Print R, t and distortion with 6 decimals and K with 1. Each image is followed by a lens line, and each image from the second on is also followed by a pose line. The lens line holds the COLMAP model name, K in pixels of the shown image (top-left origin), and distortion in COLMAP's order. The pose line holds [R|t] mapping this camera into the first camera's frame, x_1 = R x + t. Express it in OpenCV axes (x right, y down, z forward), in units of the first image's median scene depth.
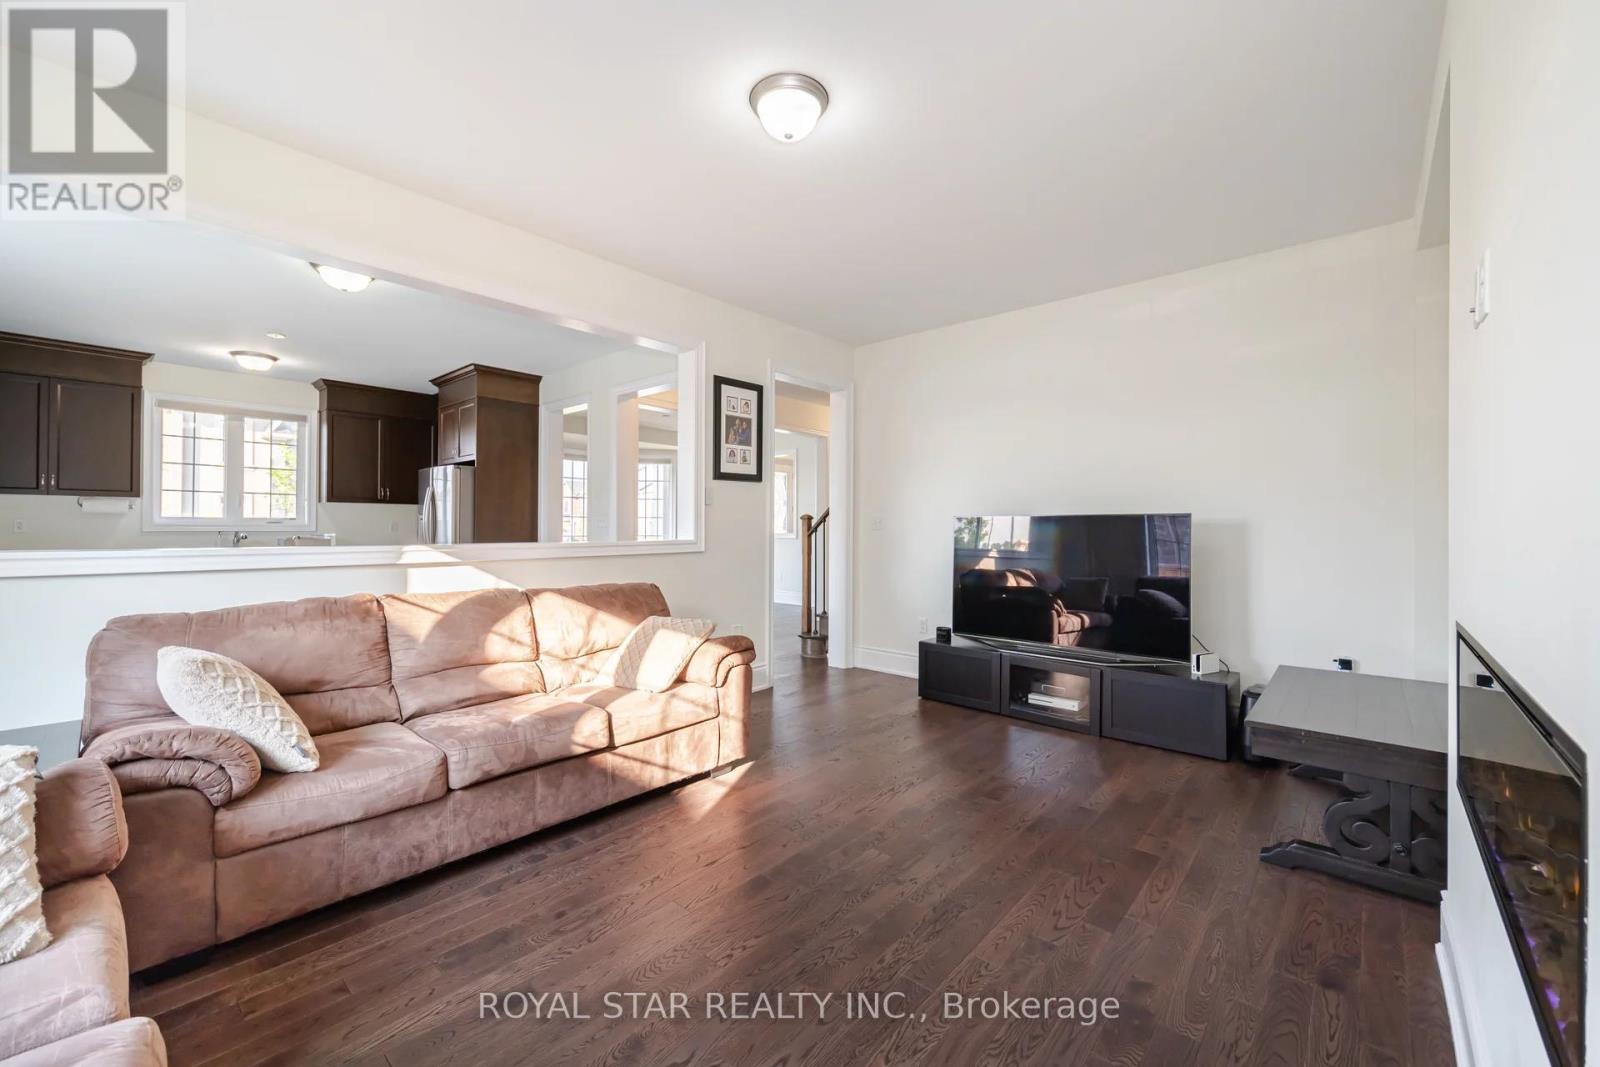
lens RADIAL K [[652.6, 0, 801.1], [0, 652.6, 530.9], [0, 0, 1]] dist [0.000405, -0.000042]
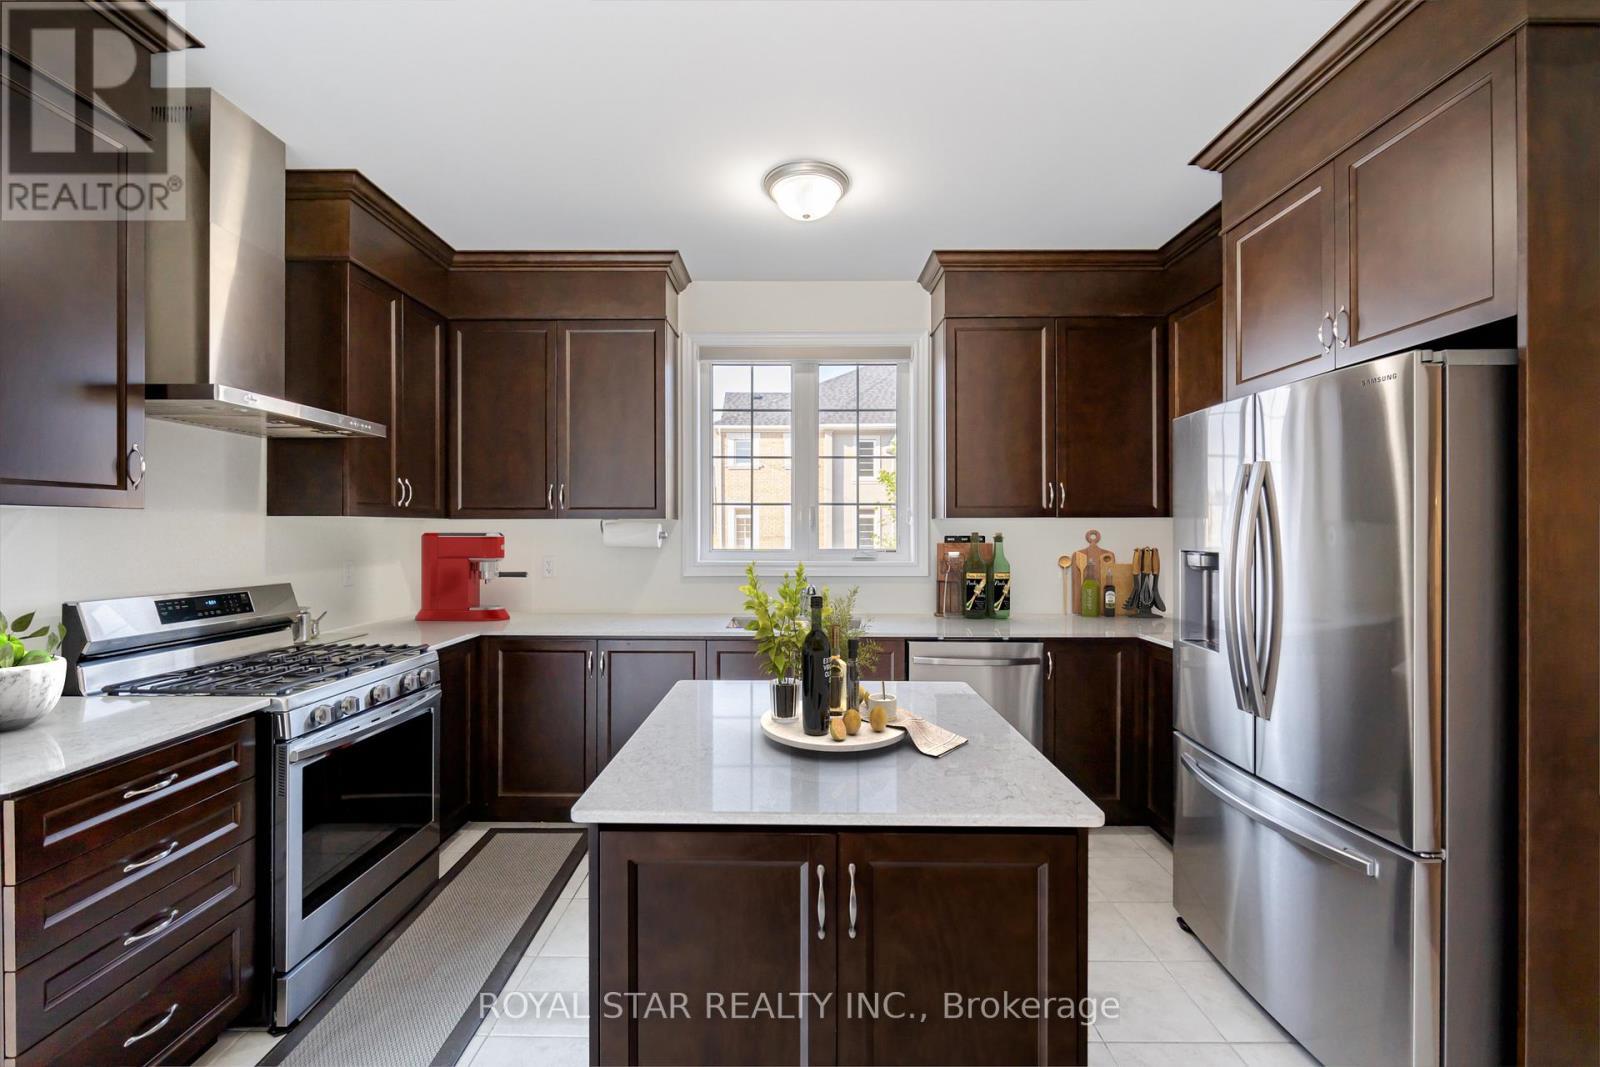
lens RADIAL K [[652.6, 0, 798.0], [0, 652.6, 532.0], [0, 0, 1]] dist [0.000405, -0.000042]
pose [[0.668203, -0.003148, -0.743973, -0.450206], [0.003029, 0.999994, -0.001511, -0.033858], [0.743973, -0.001244, 0.668208, 0.609926]]
